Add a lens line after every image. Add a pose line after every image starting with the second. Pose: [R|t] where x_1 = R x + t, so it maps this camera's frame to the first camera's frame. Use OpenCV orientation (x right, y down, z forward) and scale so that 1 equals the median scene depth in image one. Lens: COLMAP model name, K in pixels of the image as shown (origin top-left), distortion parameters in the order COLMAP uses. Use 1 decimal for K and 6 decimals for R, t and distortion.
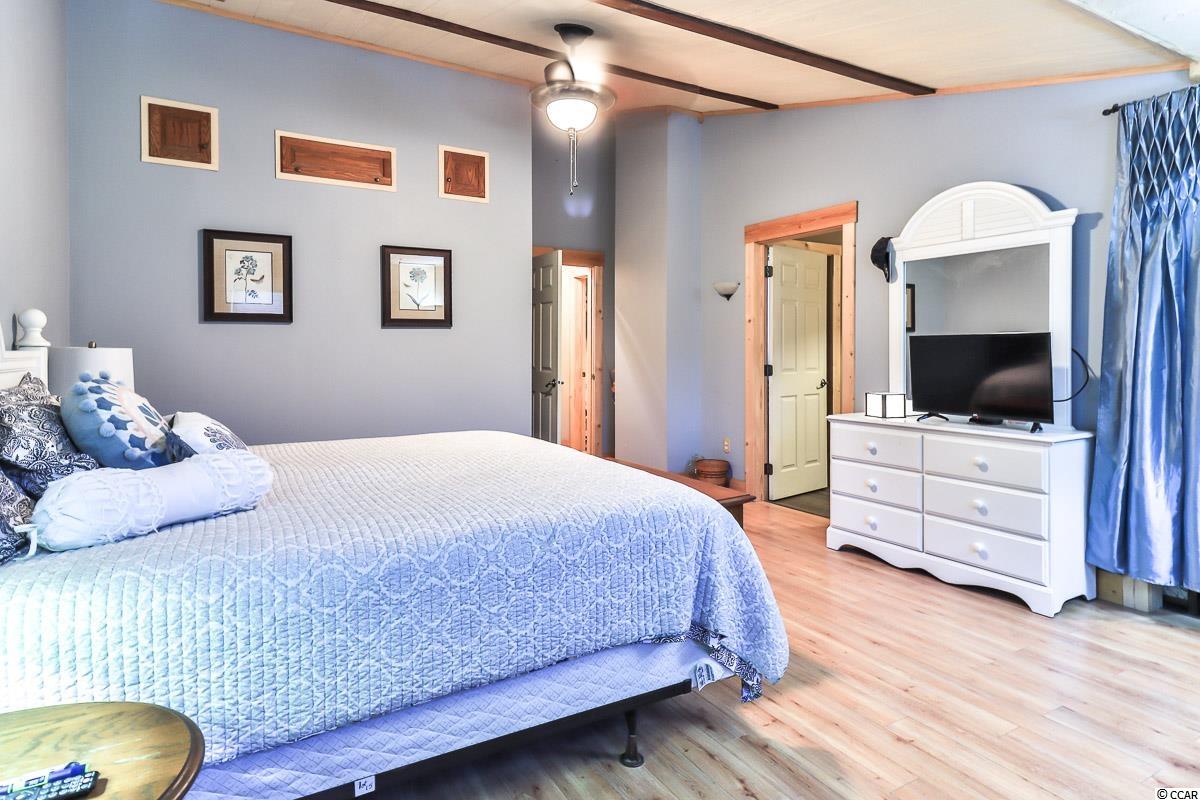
lens RADIAL K [[647.2, 0, 584.7], [0, 647.2, 359.2], [0, 0, 1]] dist [0.027666, 0.002052]
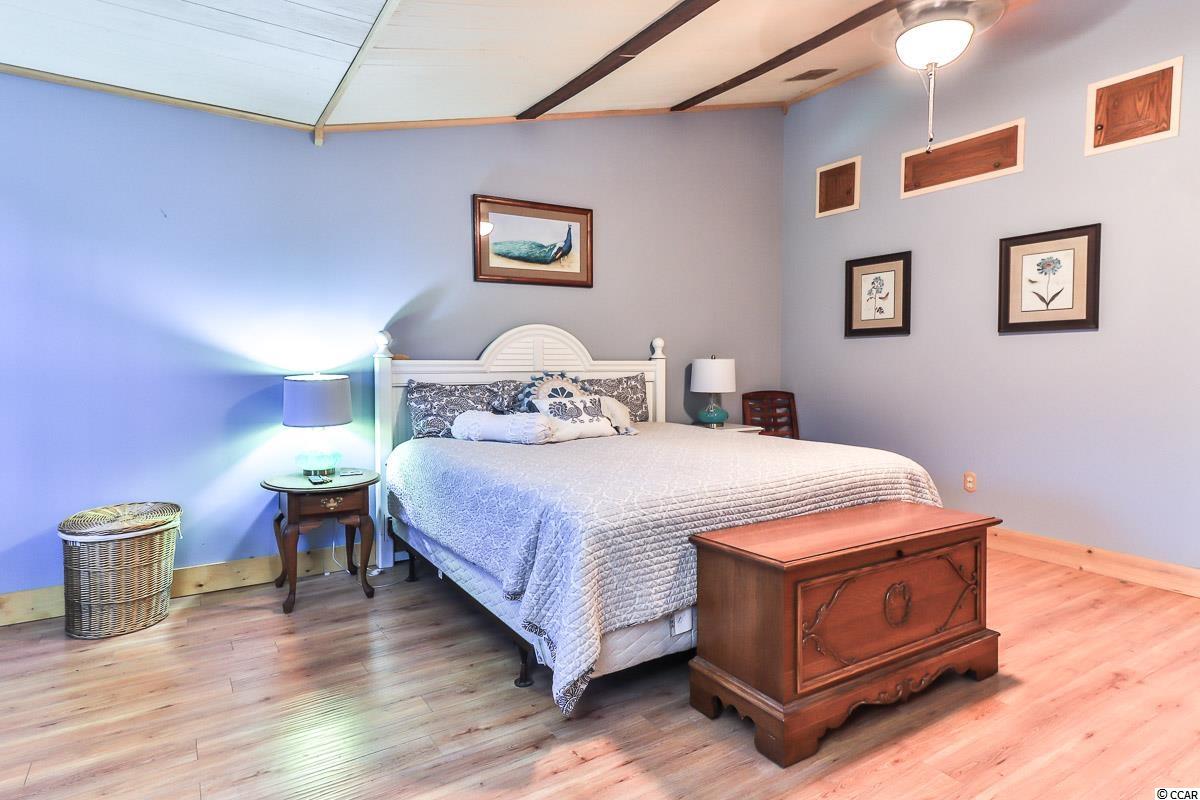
lens RADIAL K [[647.2, 0, 598.9], [0, 647.2, 369.6], [0, 0, 1]] dist [0.027666, 0.002052]
pose [[0.060852, 0.019978, -0.997947, 0.571041], [-0.007078, 0.999783, 0.019583, -0.016384], [0.998122, 0.005872, 0.060980, 0.445777]]
